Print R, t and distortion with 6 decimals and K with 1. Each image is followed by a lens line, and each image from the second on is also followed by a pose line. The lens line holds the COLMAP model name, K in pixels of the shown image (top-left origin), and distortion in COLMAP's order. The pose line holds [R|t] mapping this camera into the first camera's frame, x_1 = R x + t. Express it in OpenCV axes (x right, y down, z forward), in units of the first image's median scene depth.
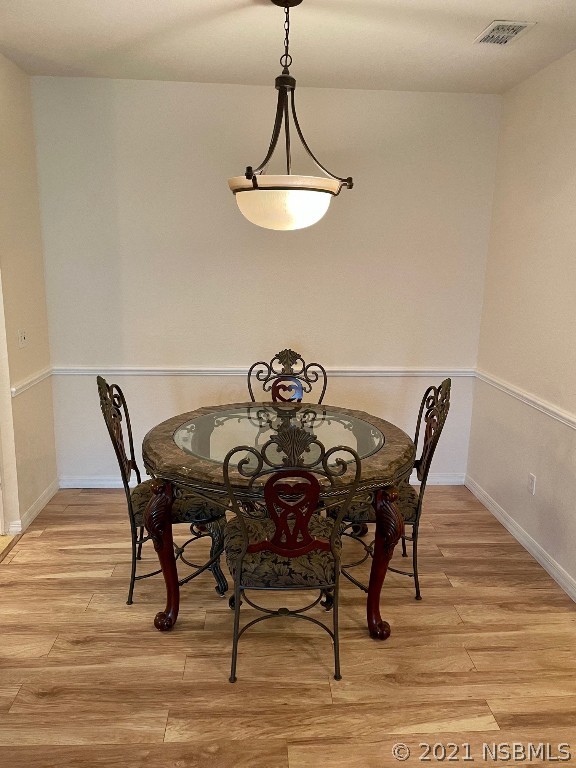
lens RADIAL K [[579.0, 0, 289.3], [0, 579.0, 383.8], [0, 0, 1]] dist [0.089184, -0.113442]
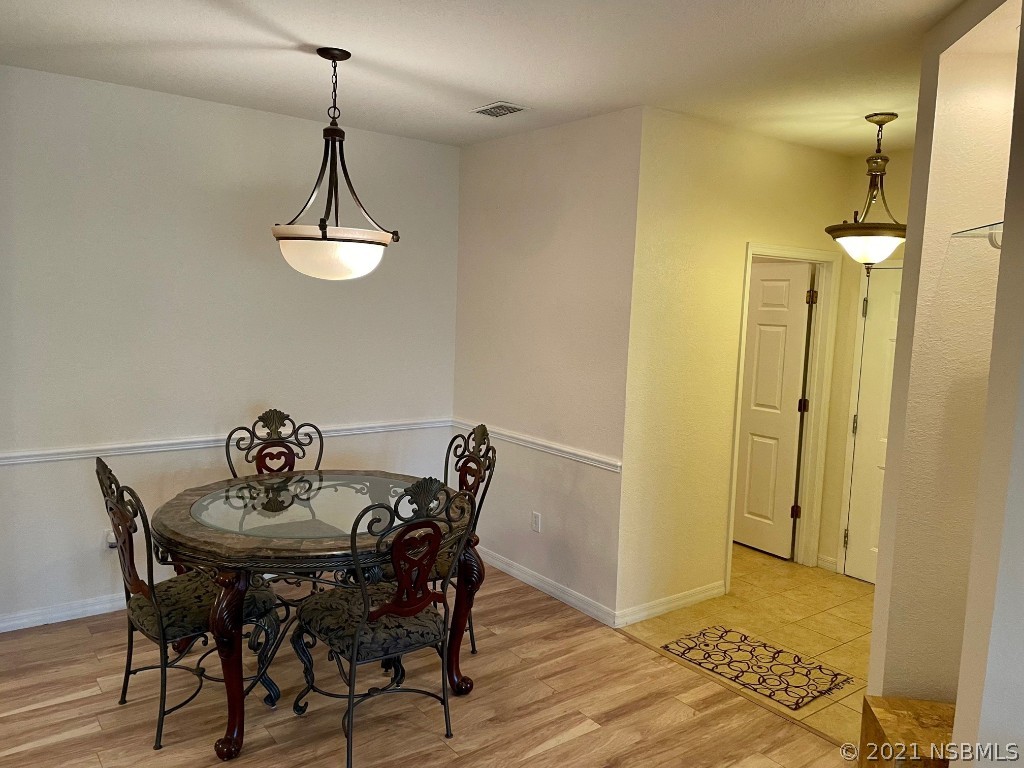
lens RADIAL K [[772.0, 0, 520.5], [0, 772.0, 373.9], [0, 0, 1]] dist [0.089184, -0.113442]
pose [[0.828965, -0.042302, 0.557698, -0.459116], [0.097698, 0.992757, -0.069917, 0.004061], [-0.550701, 0.112445, 0.827094, -0.184904]]
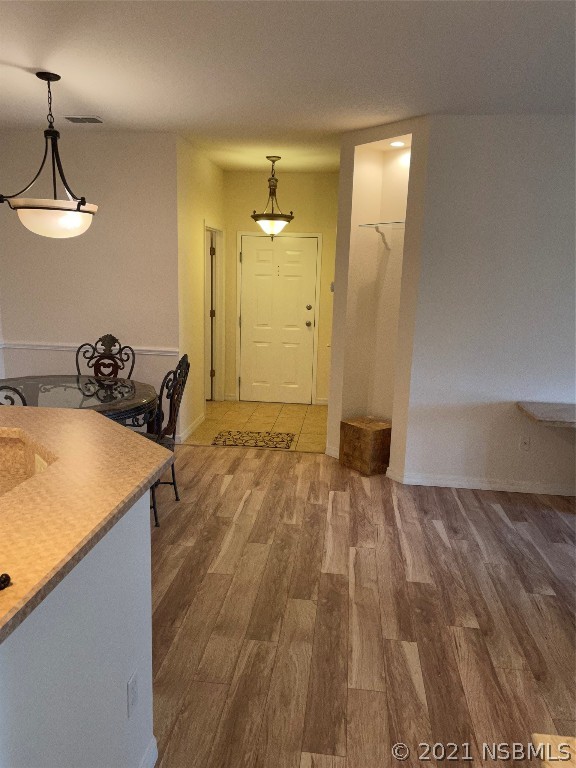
lens RADIAL K [[579.0, 0, 289.3], [0, 579.0, 383.8], [0, 0, 1]] dist [0.089184, -0.113442]
pose [[0.167255, -0.206023, 0.964148, -1.303530], [0.184786, 0.967143, 0.174607, -0.071040], [-0.968442, 0.148957, 0.199829, 0.243162]]
